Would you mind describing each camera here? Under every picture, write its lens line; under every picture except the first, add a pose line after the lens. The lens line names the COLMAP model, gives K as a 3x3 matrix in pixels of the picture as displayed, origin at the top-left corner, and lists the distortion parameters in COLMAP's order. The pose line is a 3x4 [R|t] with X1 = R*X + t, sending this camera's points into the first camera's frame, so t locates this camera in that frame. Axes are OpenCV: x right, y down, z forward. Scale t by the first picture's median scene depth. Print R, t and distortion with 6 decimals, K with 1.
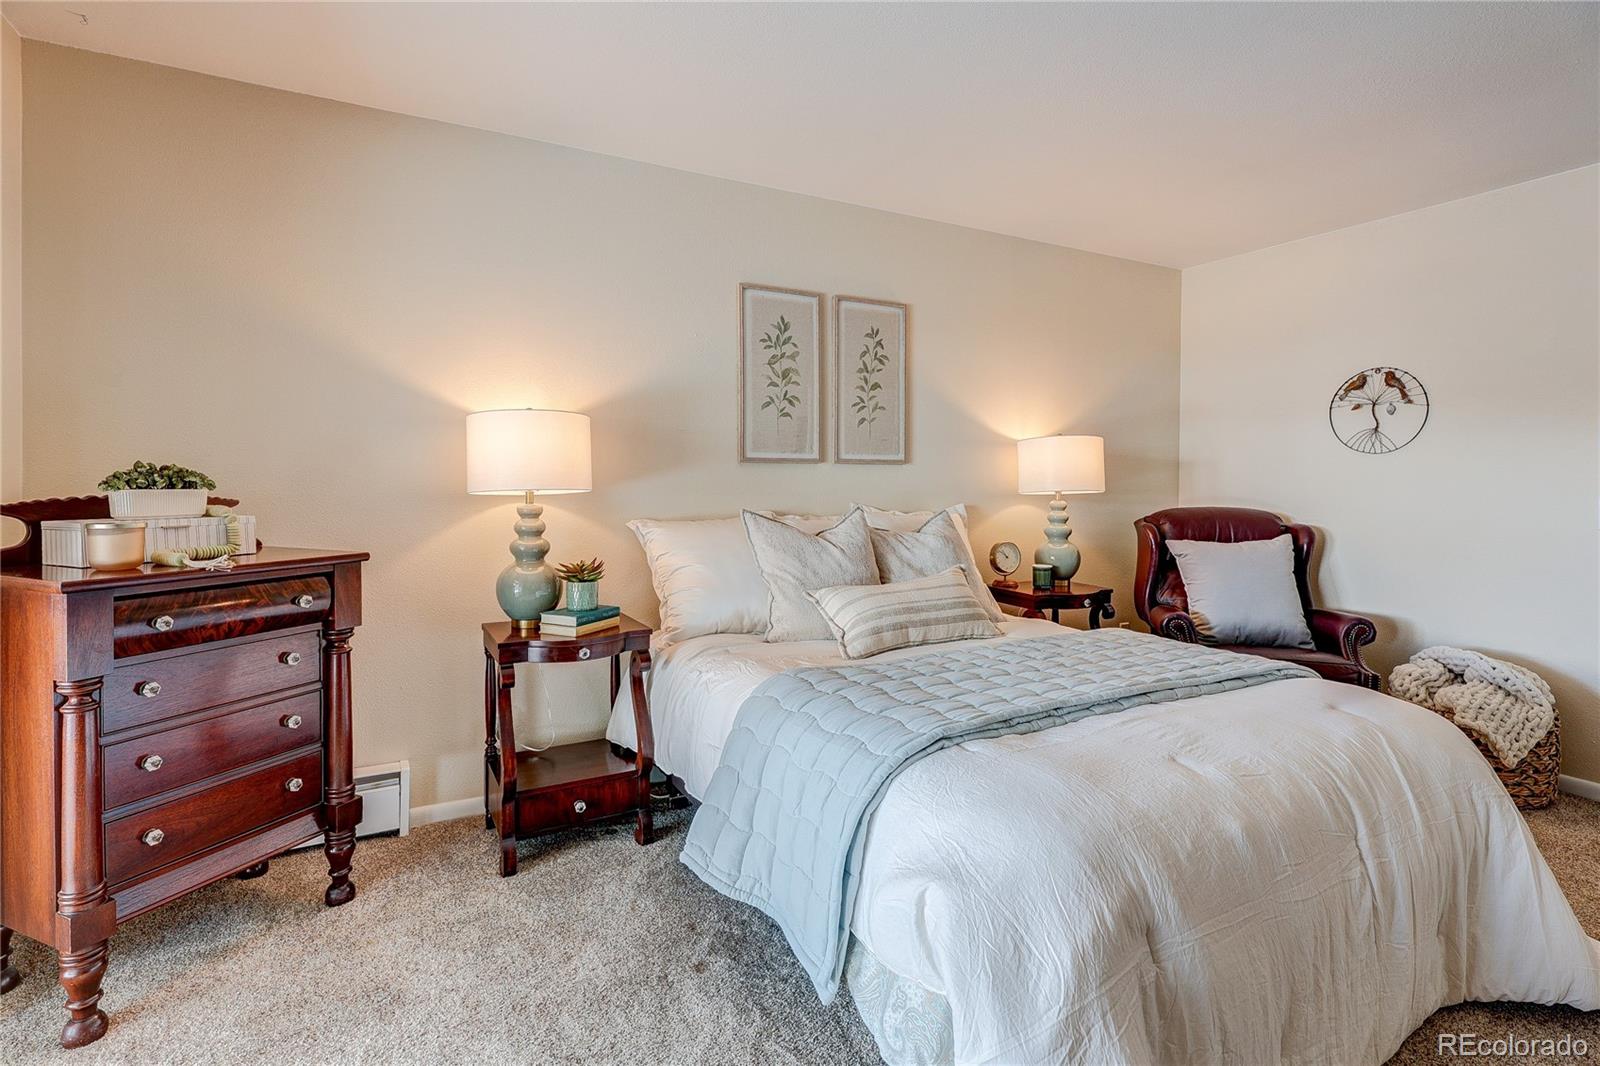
lens RADIAL K [[750.0, 0, 789.3], [0, 750.0, 499.9], [0, 0, 1]] dist [-0.004872, 0.000114]
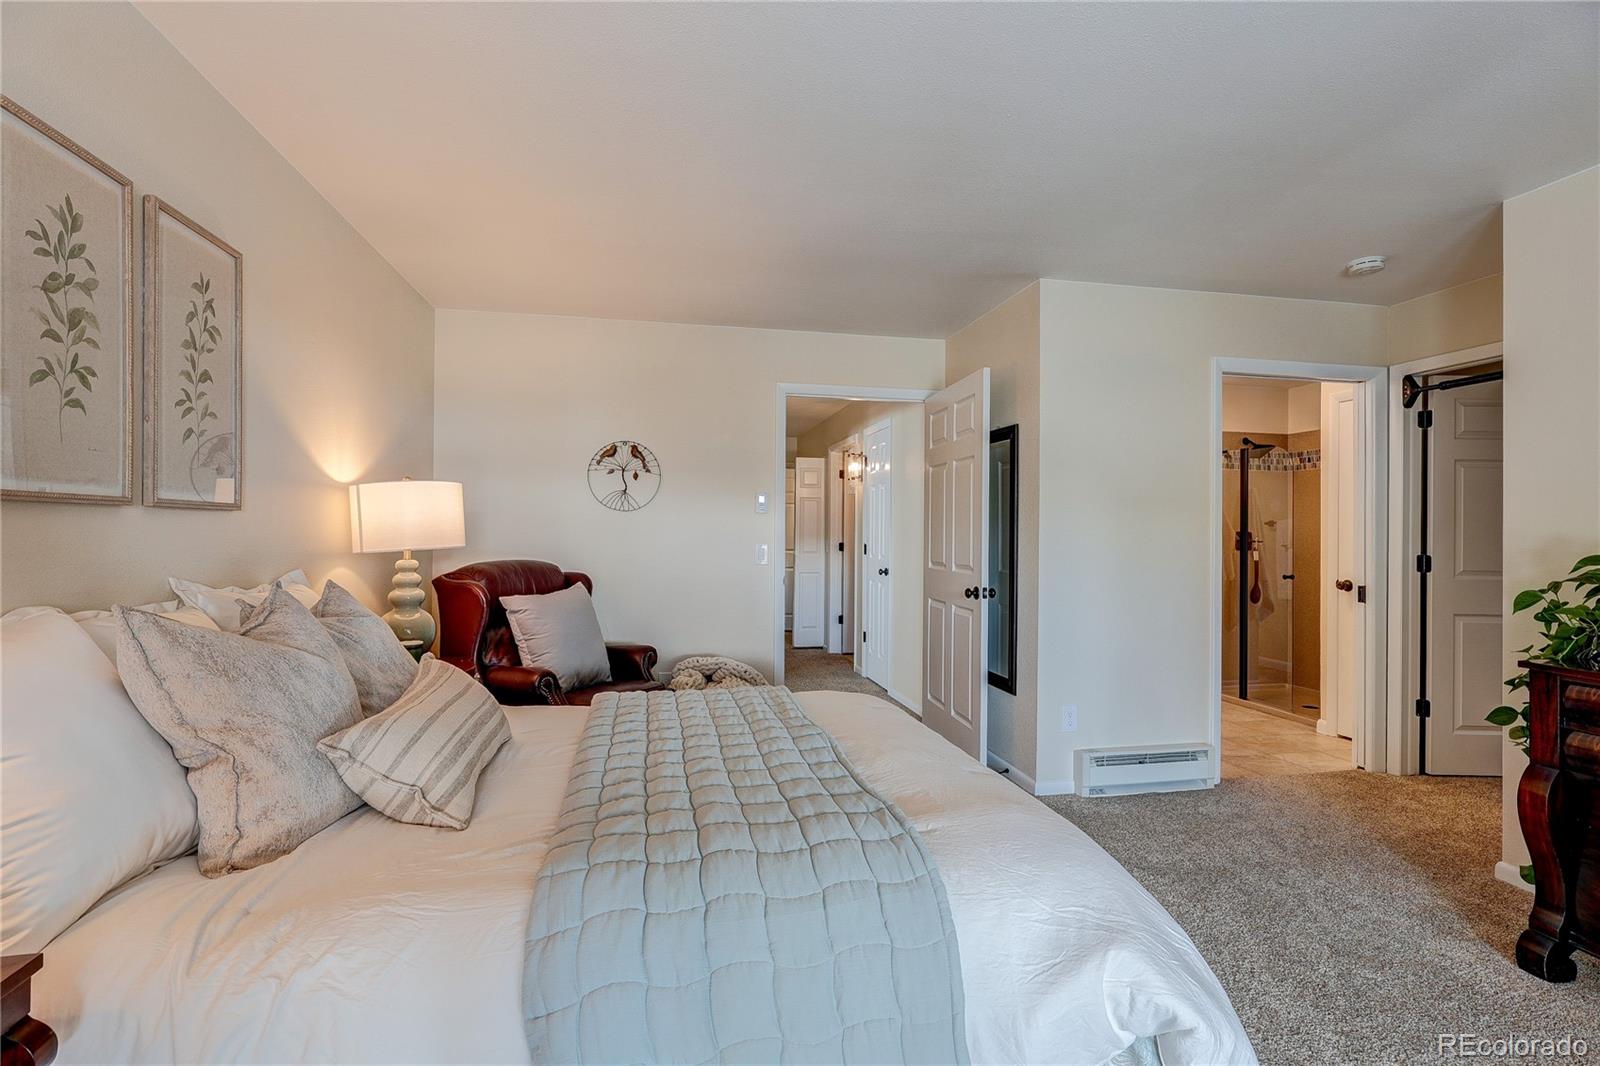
lens RADIAL K [[750.0, 0, 805.3], [0, 750.0, 531.8], [0, 0, 1]] dist [-0.004872, 0.000114]
pose [[0.272108, -0.003805, 0.962259, -0.320952], [0.029719, 0.999548, -0.004451, -0.014569], [-0.961808, 0.029809, 0.272098, 0.400443]]
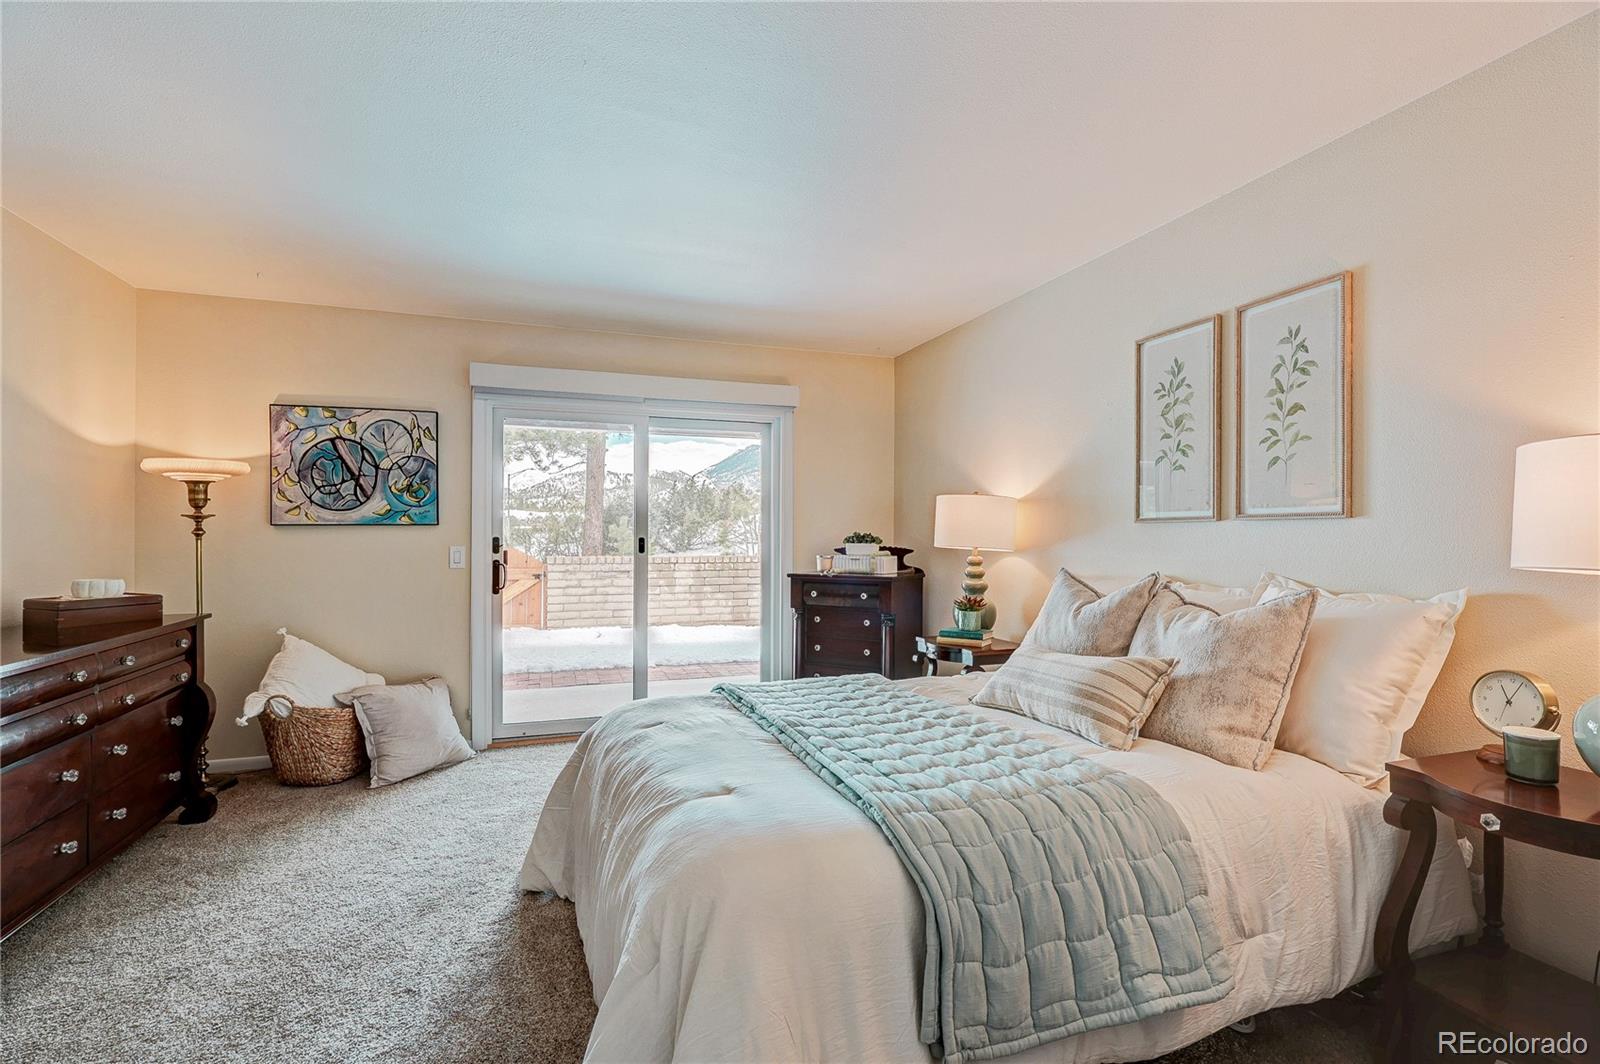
lens RADIAL K [[750.0, 0, 797.8], [0, 750.0, 538.3], [0, 0, 1]] dist [-0.004872, 0.000114]
pose [[-0.138469, -0.011408, -0.990301, 0.876849], [-0.049952, 0.998741, -0.004520, -0.004820], [0.989106, 0.048842, -0.138865, 0.650634]]
